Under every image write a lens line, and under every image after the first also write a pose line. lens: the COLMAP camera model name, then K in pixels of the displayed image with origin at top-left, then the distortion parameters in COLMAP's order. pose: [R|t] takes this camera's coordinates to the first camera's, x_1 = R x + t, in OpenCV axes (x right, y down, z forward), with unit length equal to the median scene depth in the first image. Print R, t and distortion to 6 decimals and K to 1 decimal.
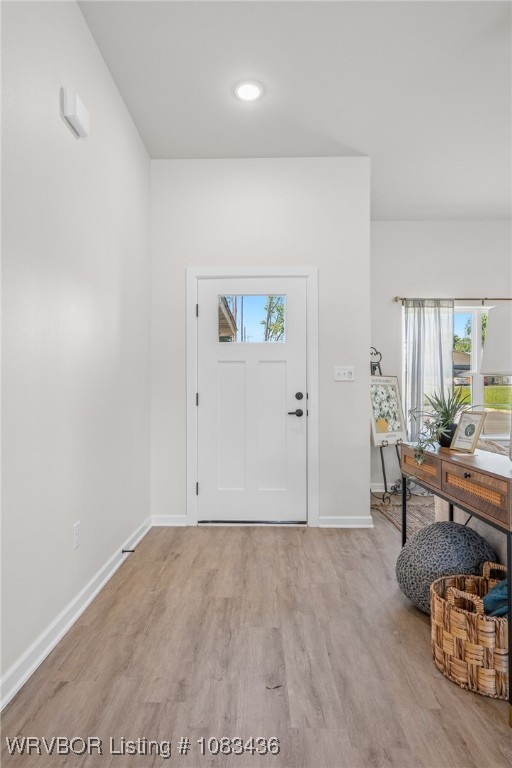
lens RADIAL K [[451.1, 0, 251.6], [0, 451.1, 389.0], [0, 0, 1]] dist [0.015071, 0.000141]
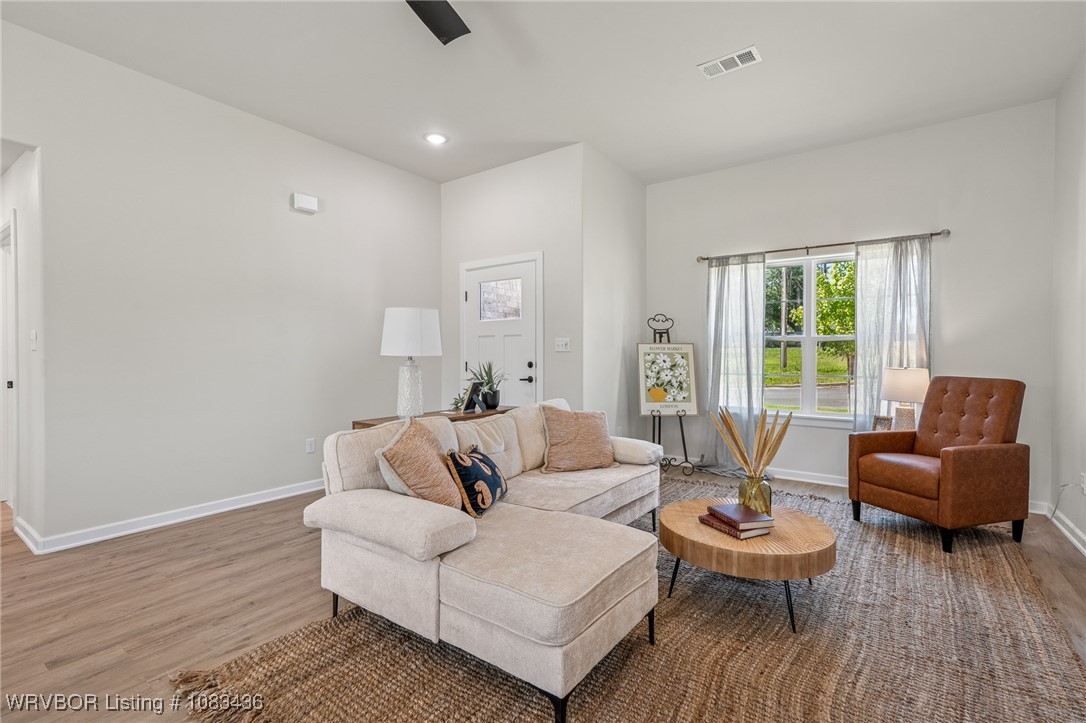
lens RADIAL K [[493.1, 0, 520.5], [0, 493.1, 354.3], [0, 0, 1]] dist [-0.015895, 0.006778]
pose [[0.816511, -0.002878, -0.577323, 0.645091], [0.008197, 0.999945, 0.006607, -0.015597], [0.577272, -0.010127, 0.816489, -0.033841]]
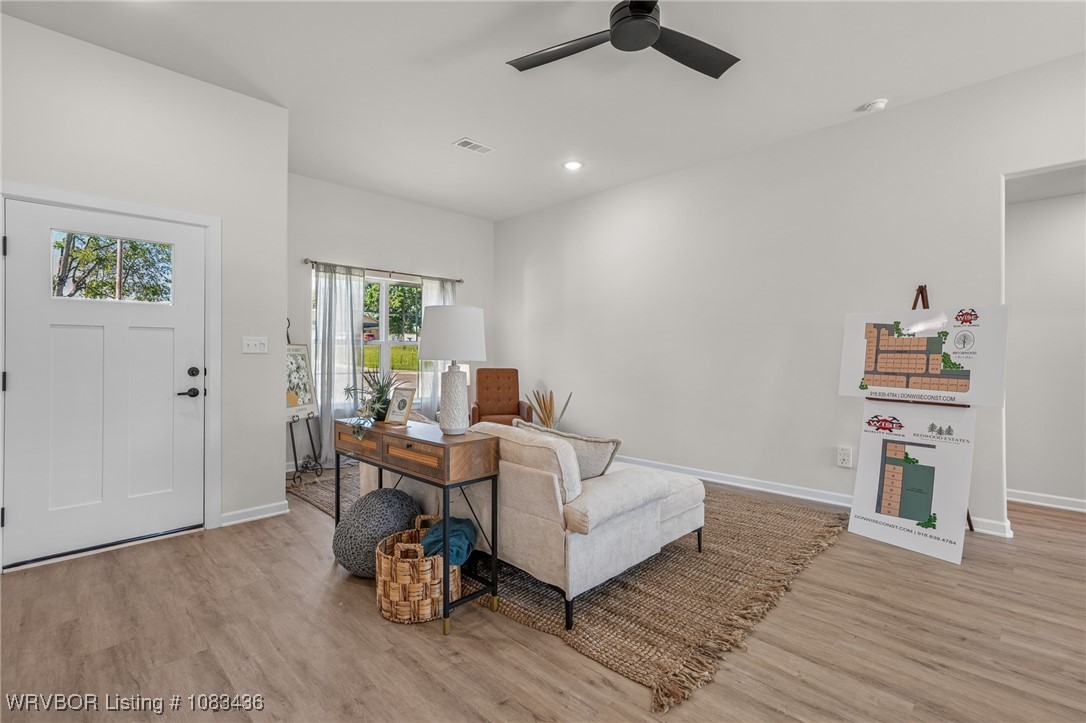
lens RADIAL K [[493.1, 0, 544.6], [0, 493.1, 347.6], [0, 0, 1]] dist [-0.015895, 0.006778]
pose [[0.685810, 0.006064, 0.727755, -0.081824], [-0.006742, 0.999975, -0.001979, -0.024319], [-0.727749, -0.003550, 0.685834, -0.051075]]
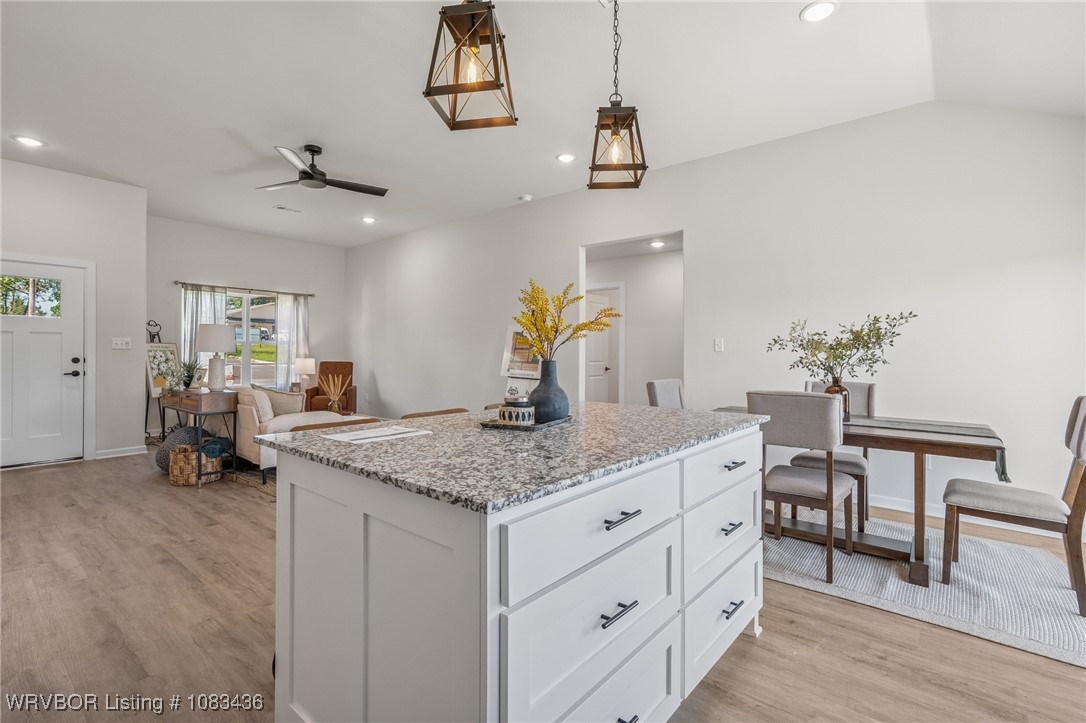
lens RADIAL K [[493.1, 0, 550.5], [0, 493.1, 349.8], [0, 0, 1]] dist [-0.015895, 0.006778]
pose [[0.613421, 0.002696, 0.789752, -0.129997], [-0.009354, 0.999949, 0.003853, -0.025955], [-0.789701, -0.009751, 0.613415, -0.728124]]
